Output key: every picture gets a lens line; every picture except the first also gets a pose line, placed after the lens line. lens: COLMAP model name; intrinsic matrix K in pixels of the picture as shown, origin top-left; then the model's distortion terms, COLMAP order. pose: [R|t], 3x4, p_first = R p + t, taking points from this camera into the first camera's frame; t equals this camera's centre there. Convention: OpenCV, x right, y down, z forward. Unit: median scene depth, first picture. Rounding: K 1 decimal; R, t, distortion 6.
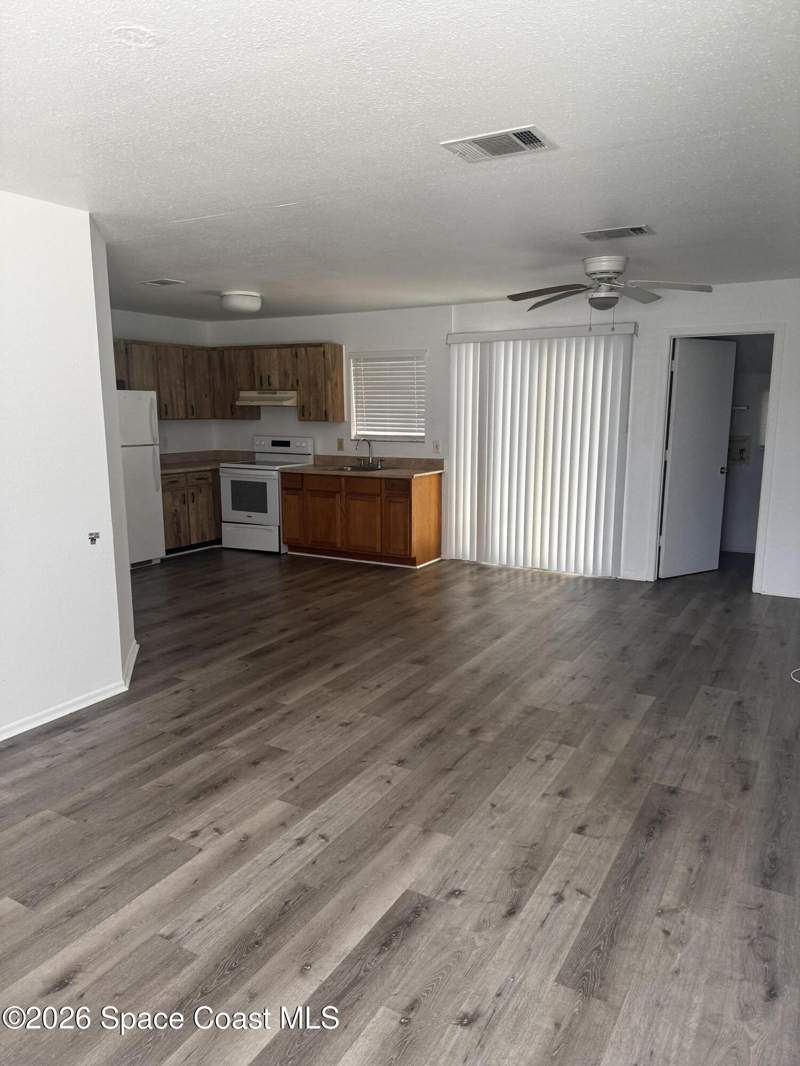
lens RADIAL K [[739.6, 0, 427.8], [0, 739.6, 536.7], [0, 0, 1]] dist [0.003134, 0.000091]
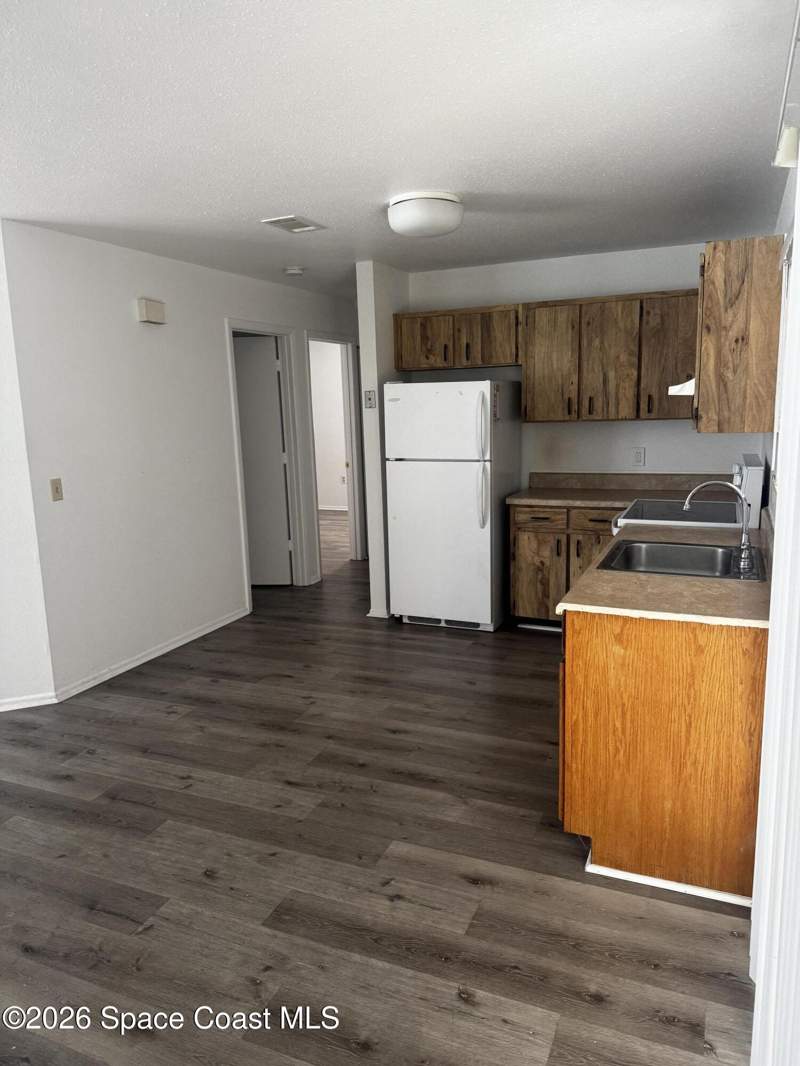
lens RADIAL K [[739.6, 0, 427.8], [0, 739.6, 536.7], [0, 0, 1]] dist [0.003134, 0.000091]
pose [[0.087979, 0.175385, -0.980561, 0.305195], [-0.144179, 0.976254, 0.161678, -0.162021], [0.985633, 0.127152, 0.111177, 0.909634]]
